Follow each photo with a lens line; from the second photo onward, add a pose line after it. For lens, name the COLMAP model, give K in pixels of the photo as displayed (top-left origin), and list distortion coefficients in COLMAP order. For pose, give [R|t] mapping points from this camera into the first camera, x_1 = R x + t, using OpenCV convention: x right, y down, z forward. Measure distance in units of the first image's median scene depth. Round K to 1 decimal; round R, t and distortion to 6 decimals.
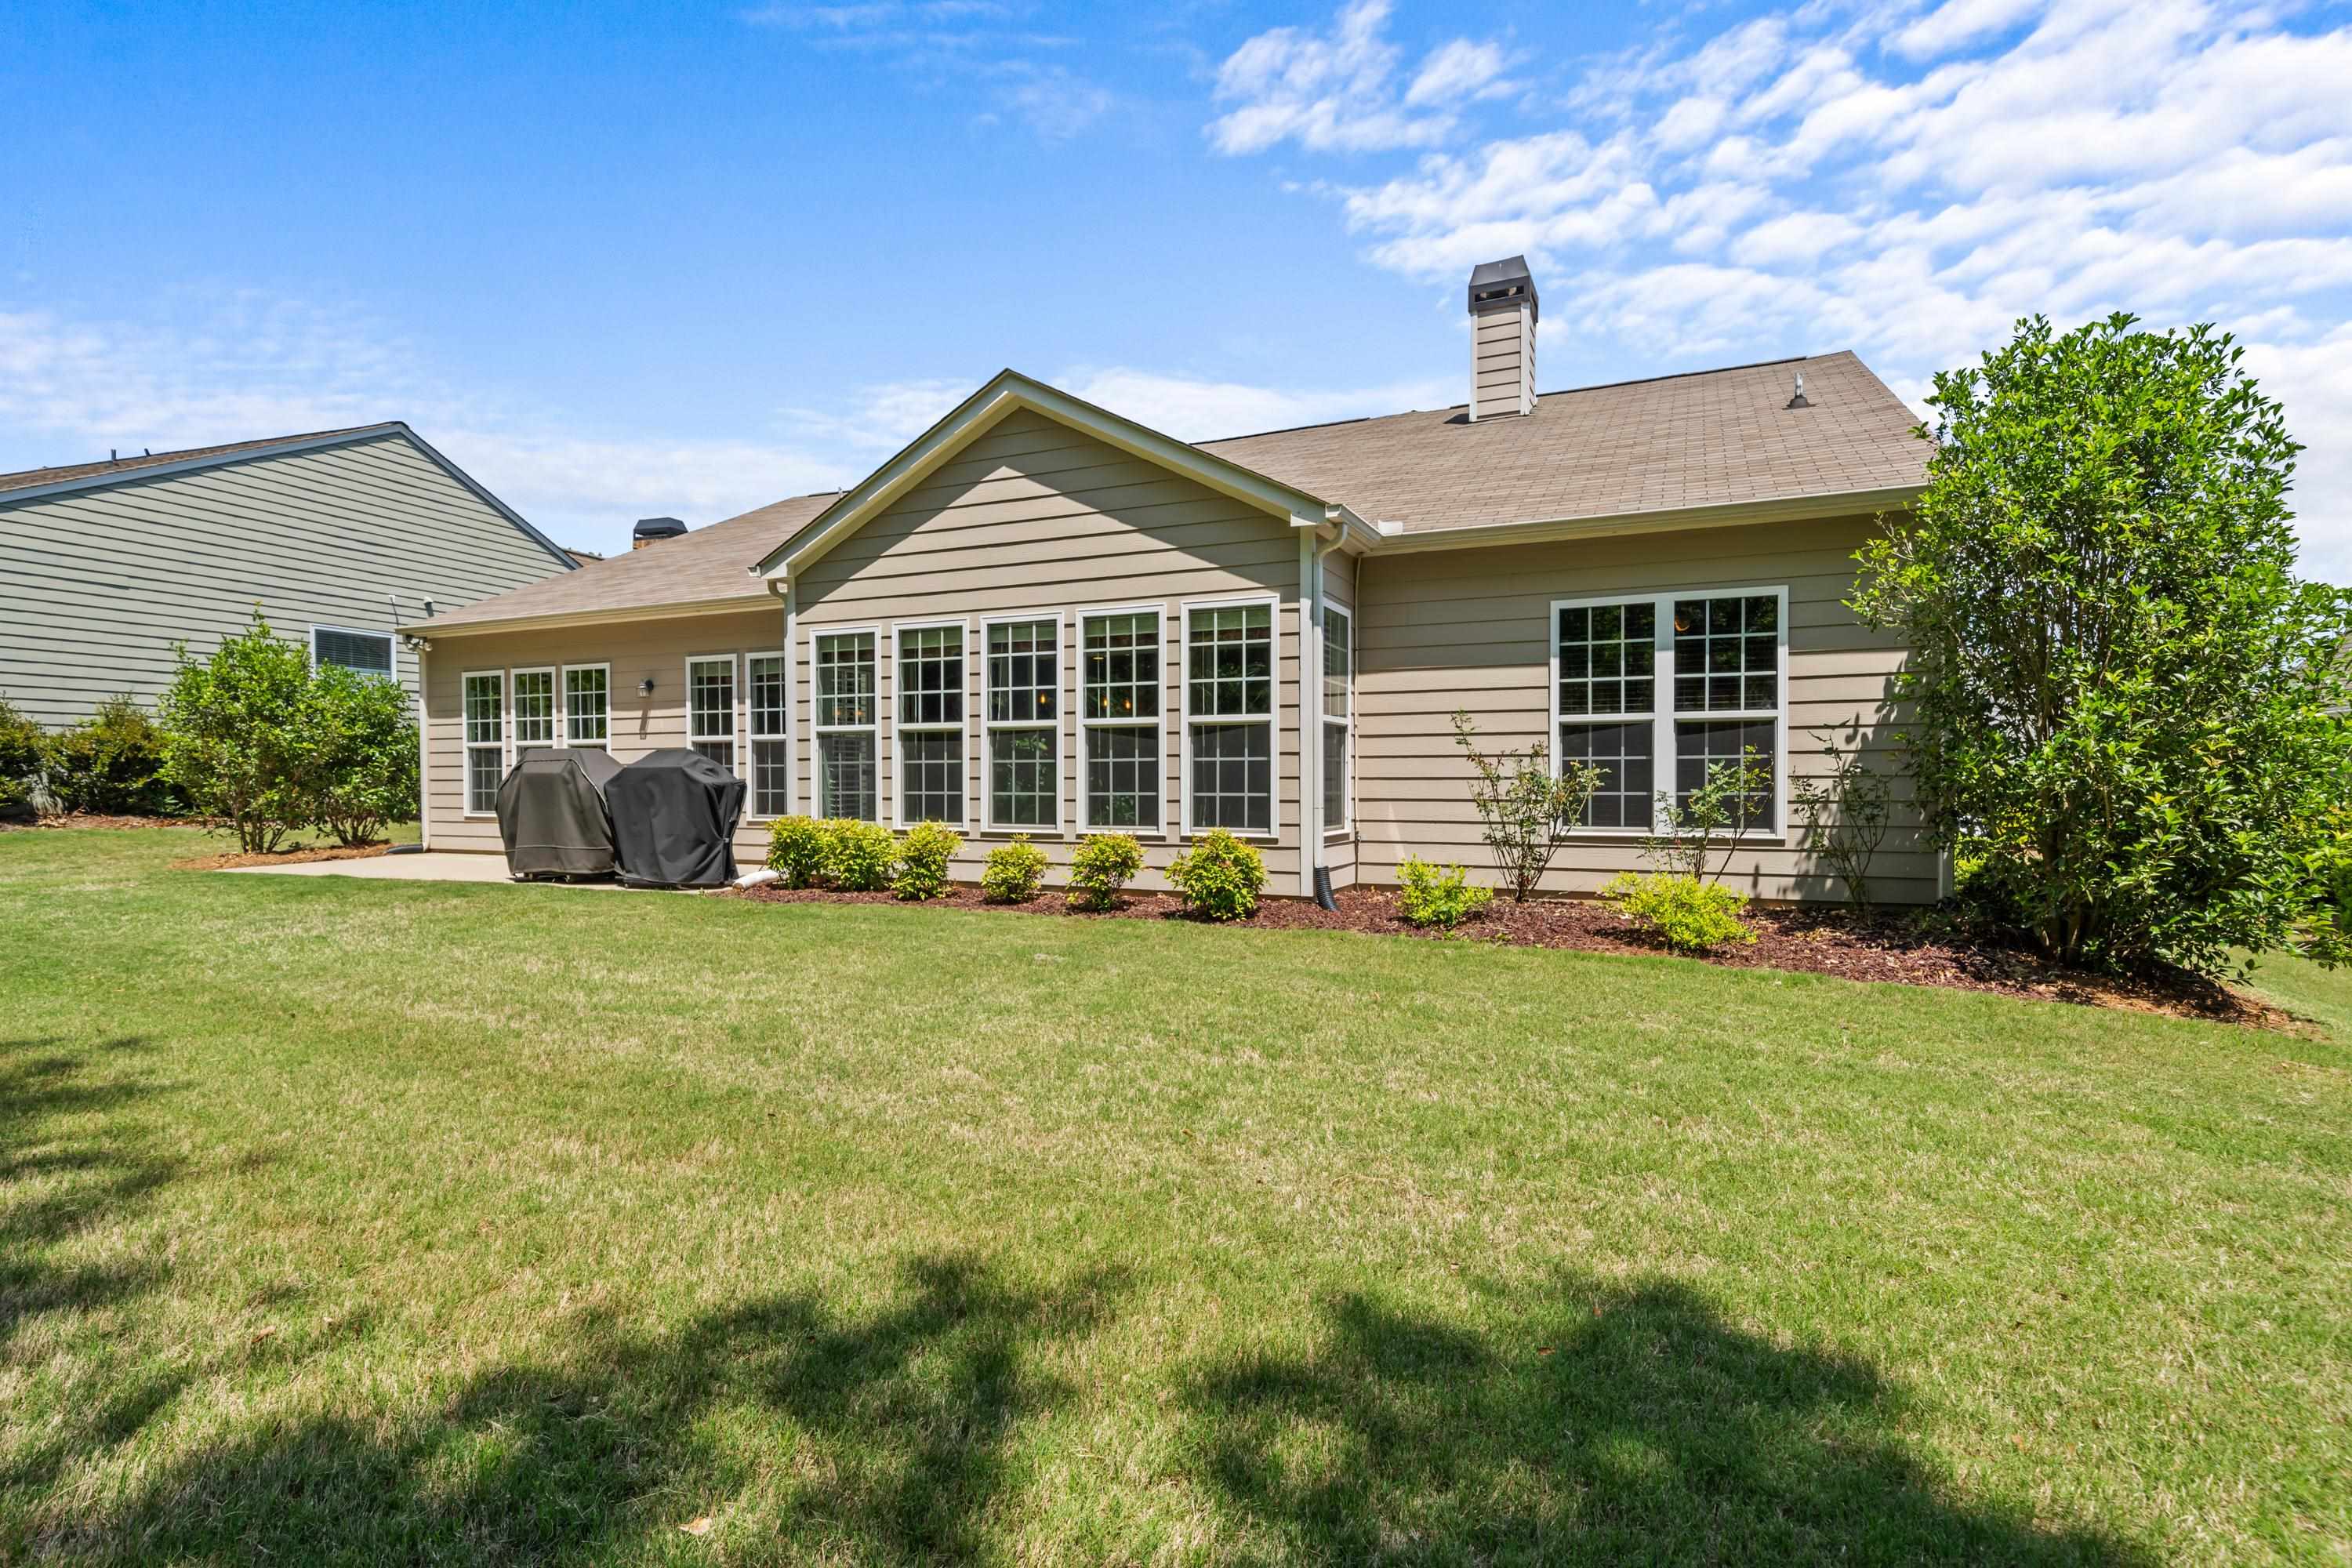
lens RADIAL K [[1079.2, 0, 1182.5], [0, 1079.2, 789.8], [0, 0, 1]] dist [0.003648, 0.001053]
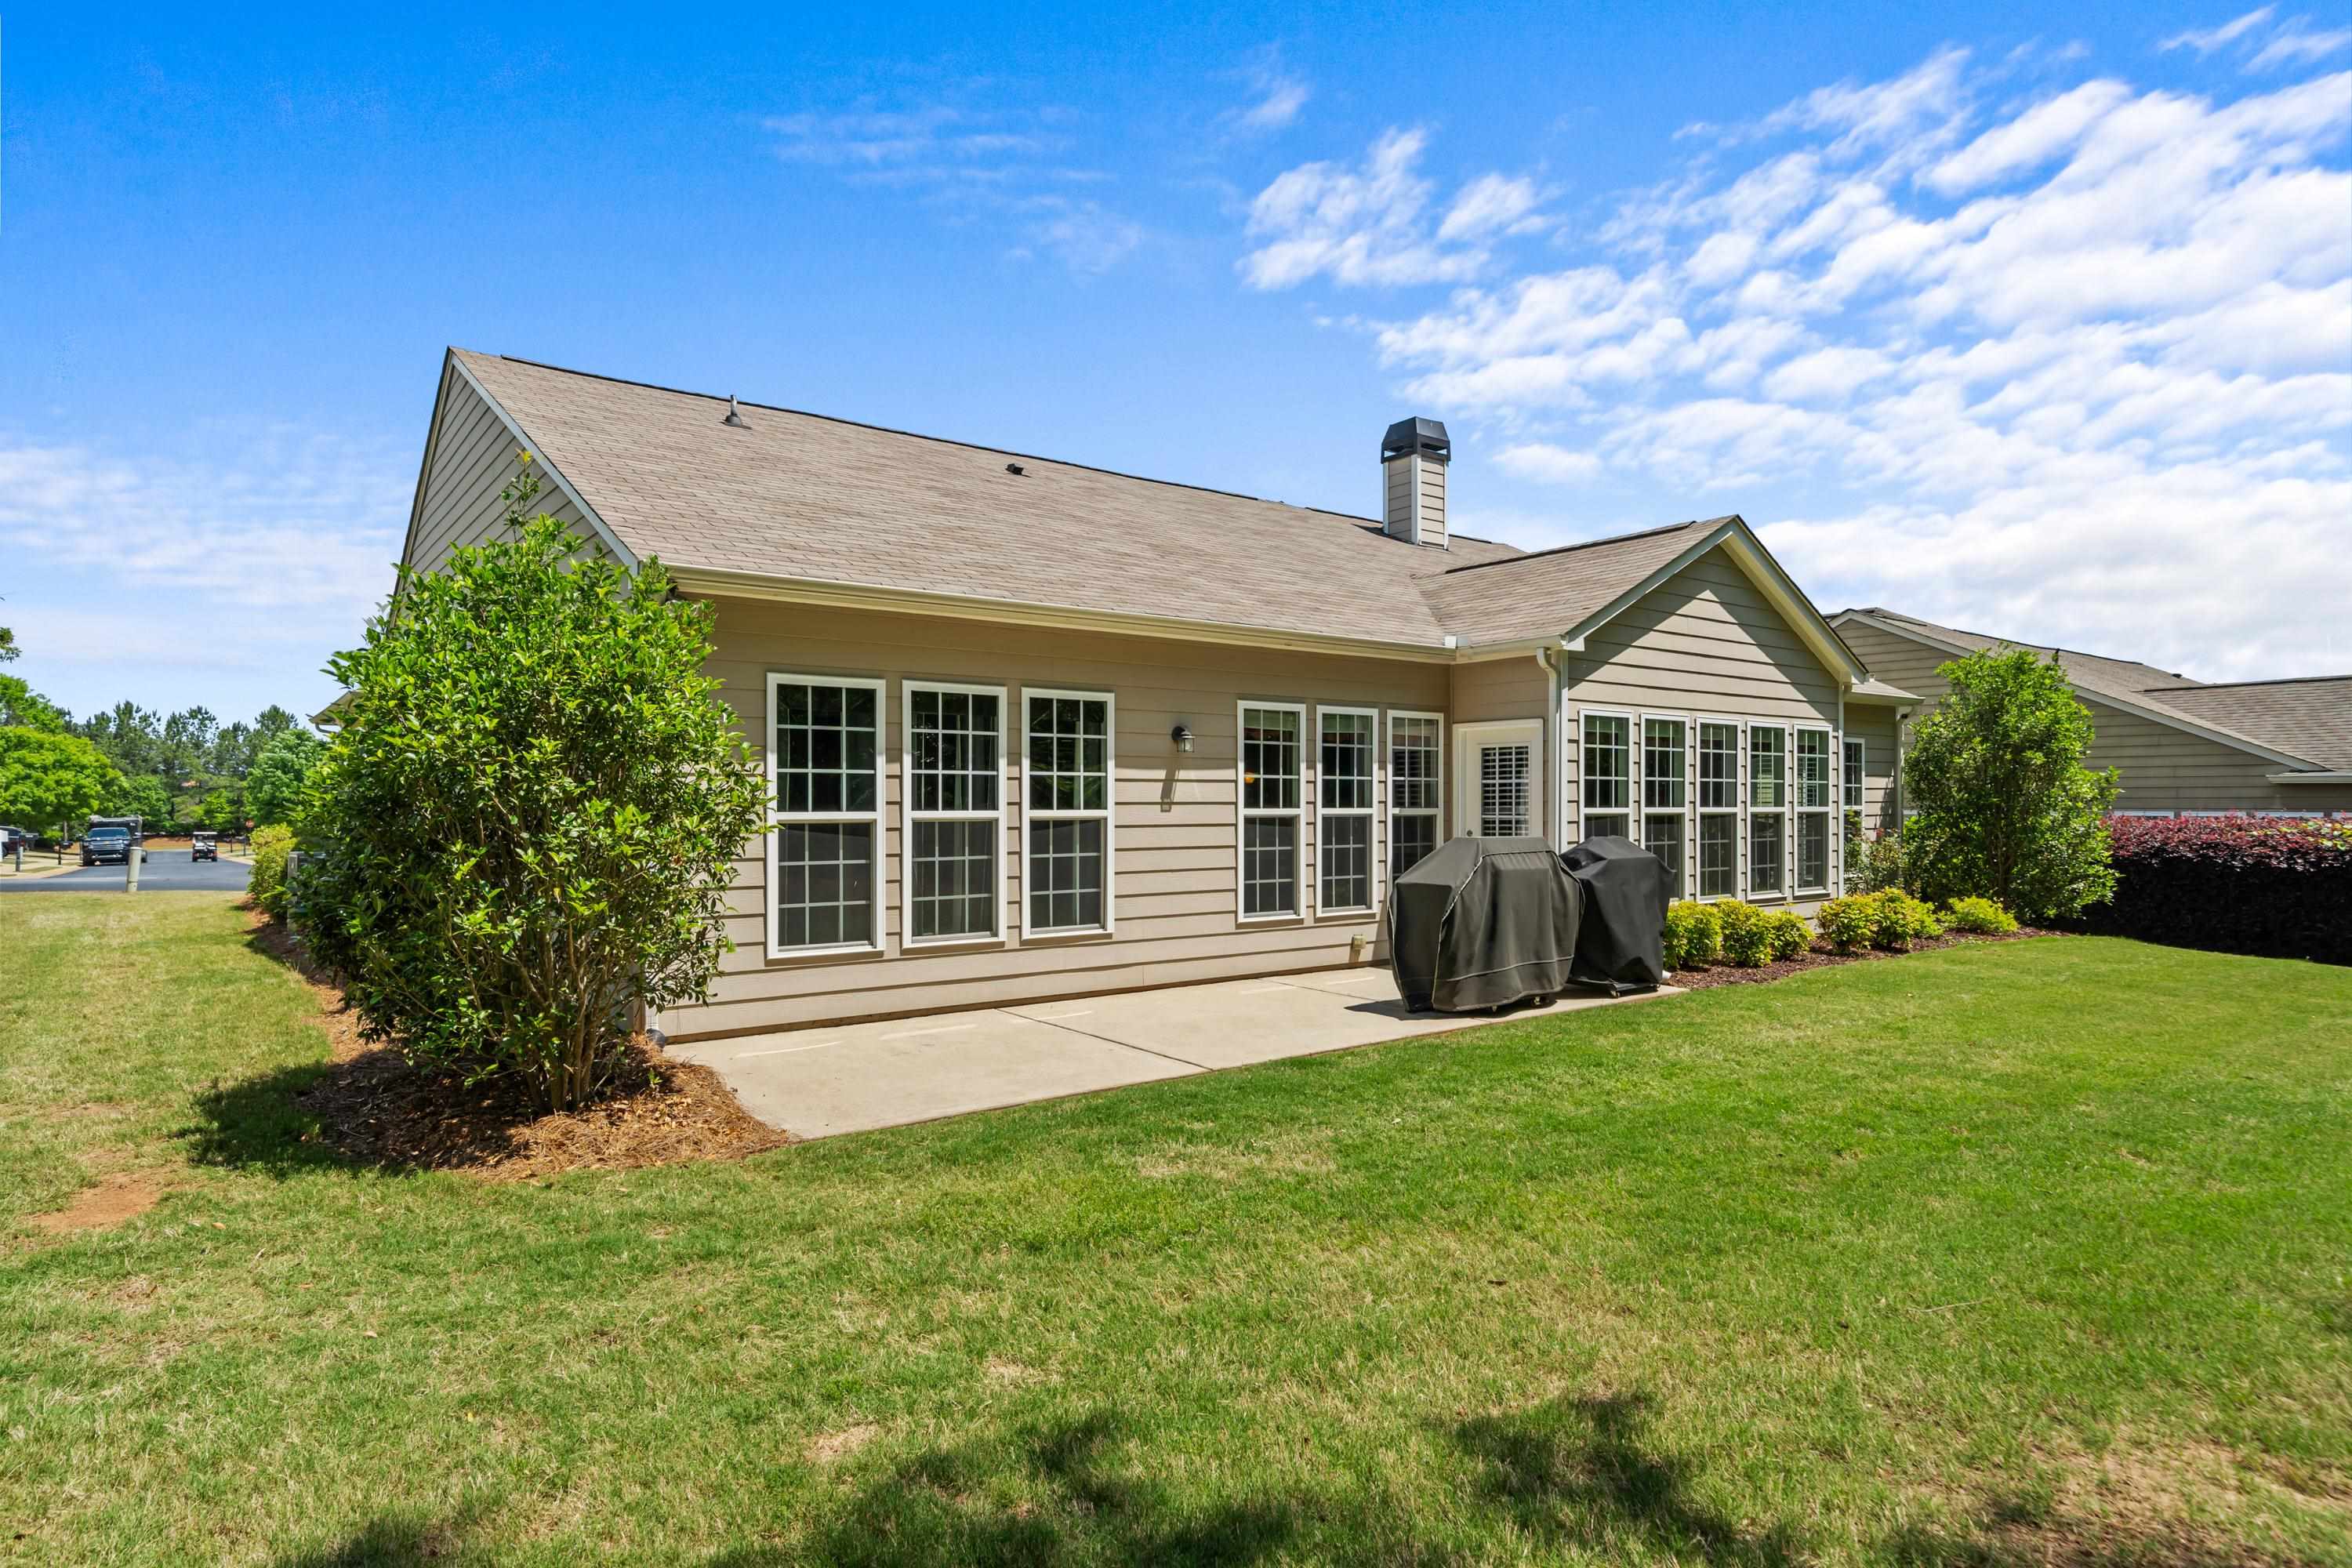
lens RADIAL K [[1292.7, 0, 1167.6], [0, 1292.7, 774.4], [0, 0, 1]] dist [0.032358, -0.000205]
pose [[0.483944, 0.024663, 0.874751, -1.633436], [0.013788, 0.999264, -0.035802, -0.055303], [-0.874990, 0.029388, 0.483247, 0.812393]]
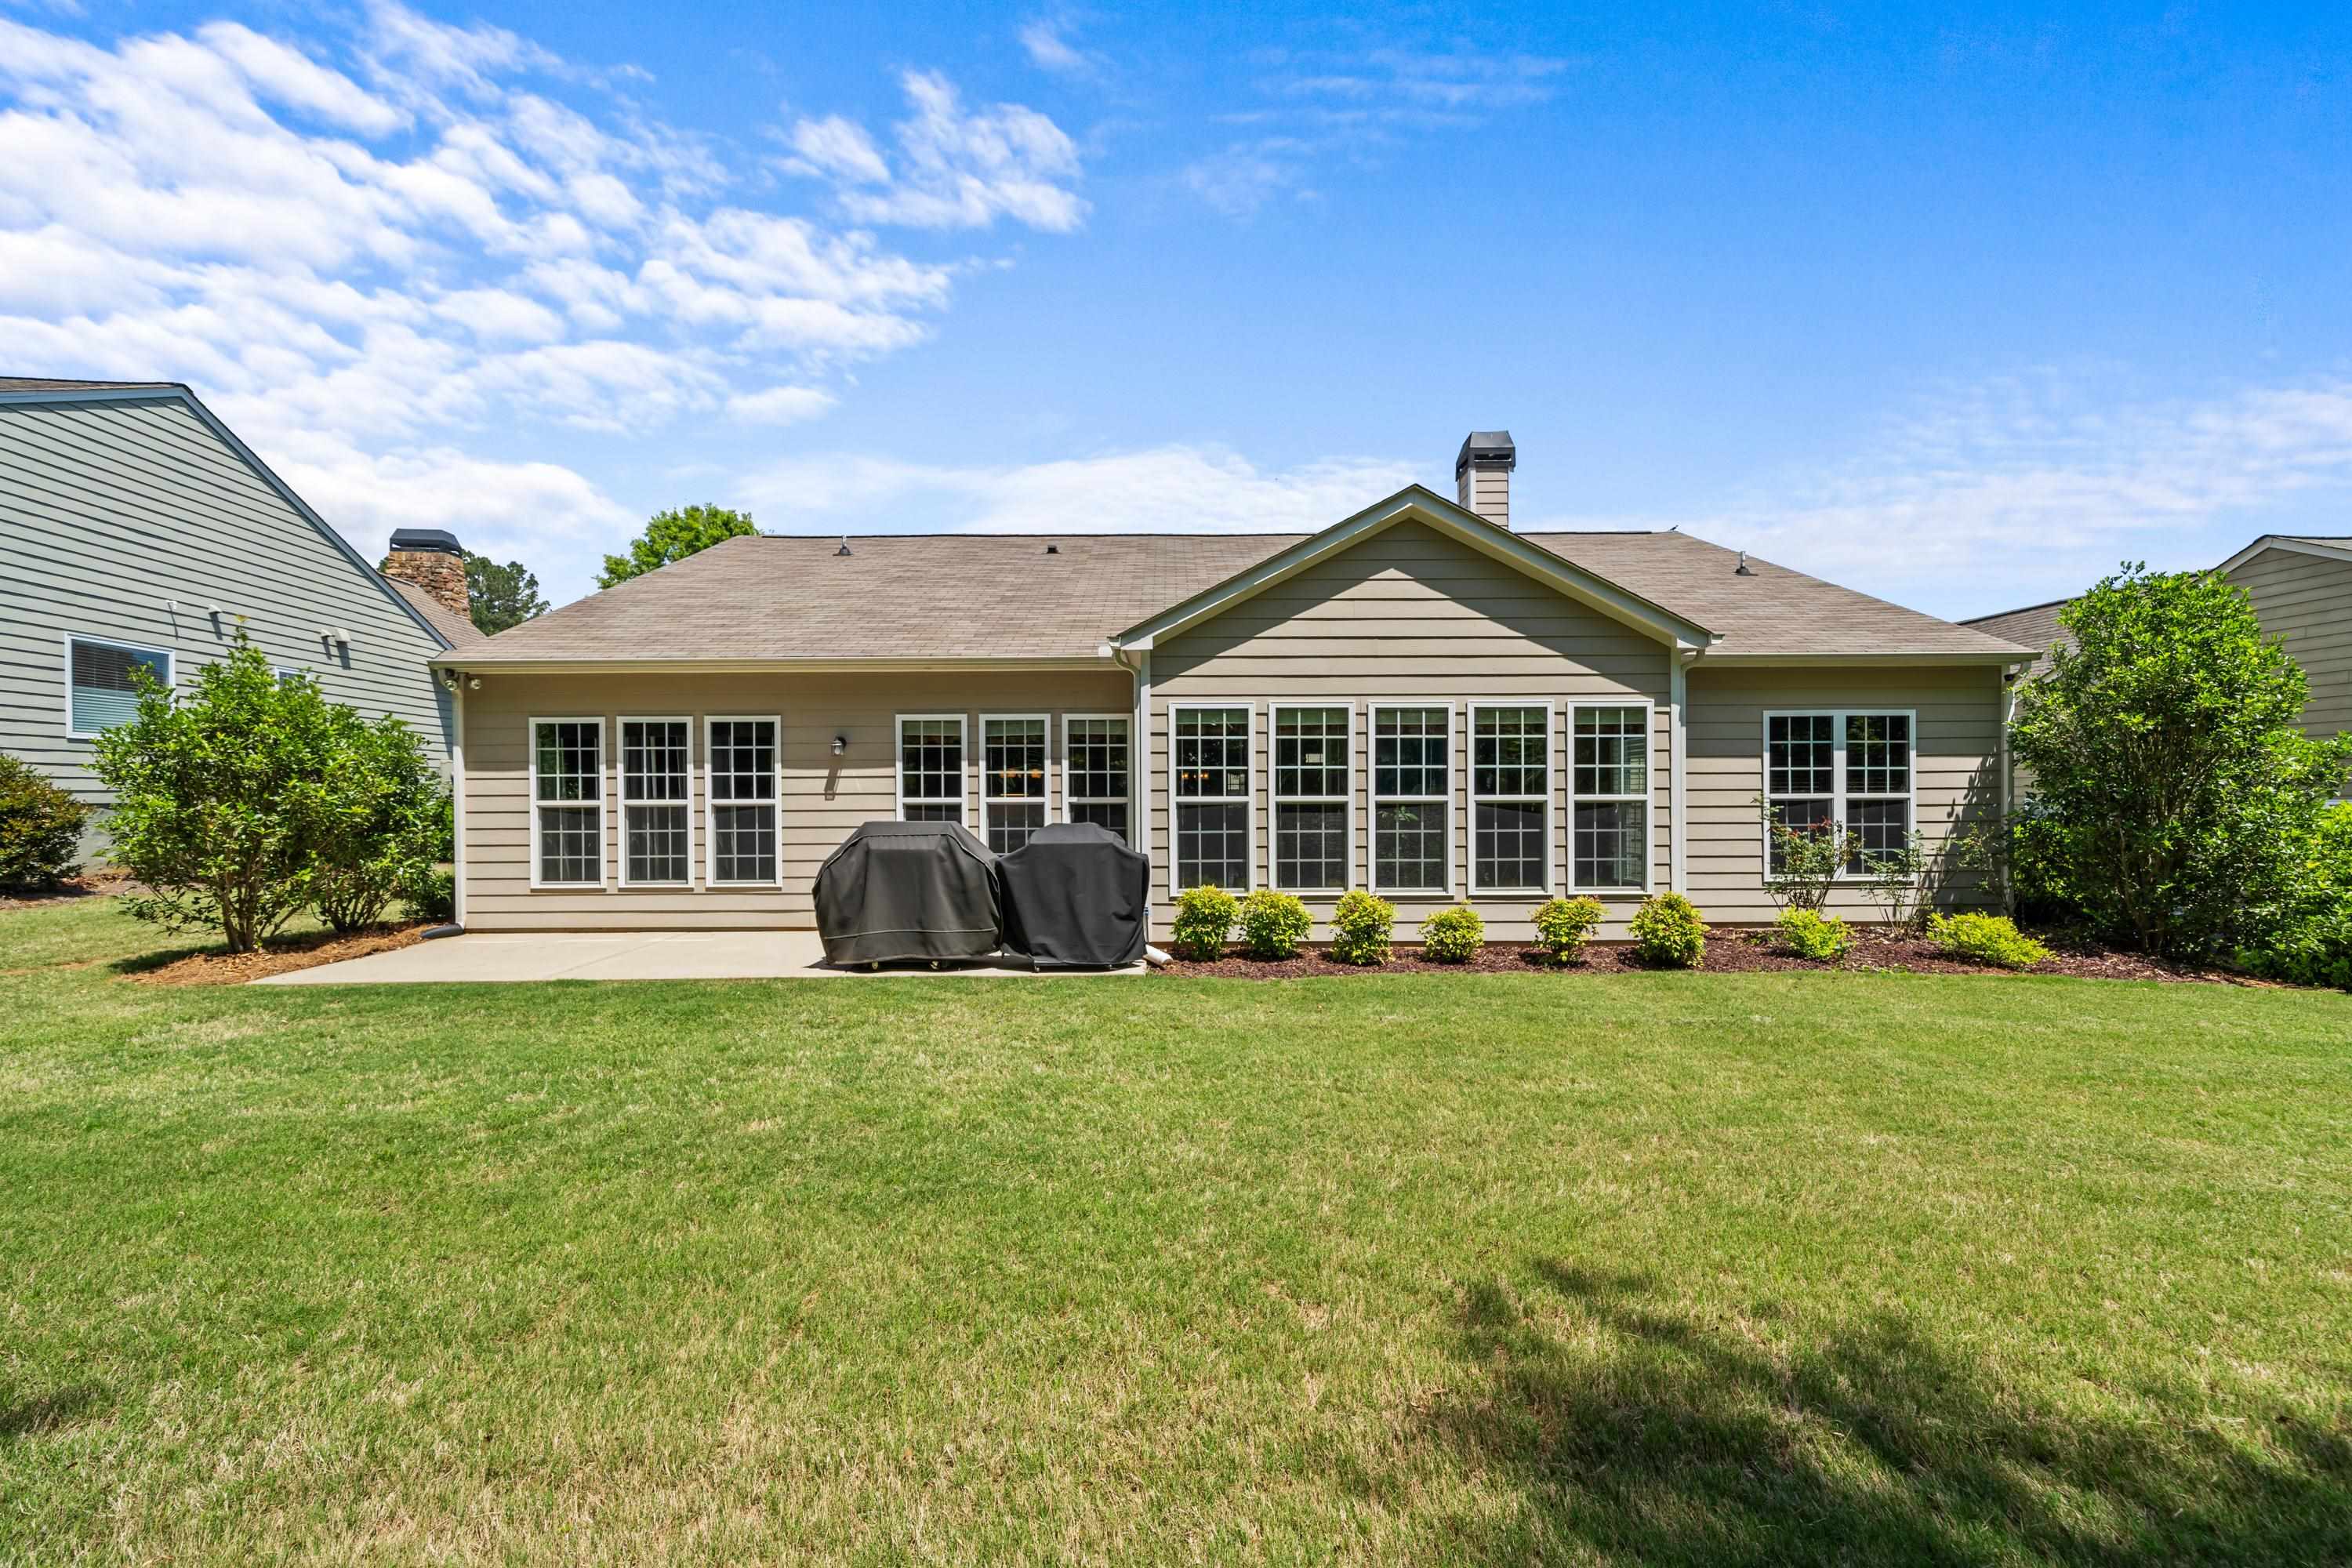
lens RADIAL K [[900.2, 0, 1173.3], [0, 900.2, 792.8], [0, 0, 1]] dist [0.000031, -0.000192]
pose [[0.915096, 0.000115, 0.403235, -0.727689], [0.007090, 0.999841, -0.016375, -0.051730], [-0.403173, 0.017843, 0.914950, 0.234876]]
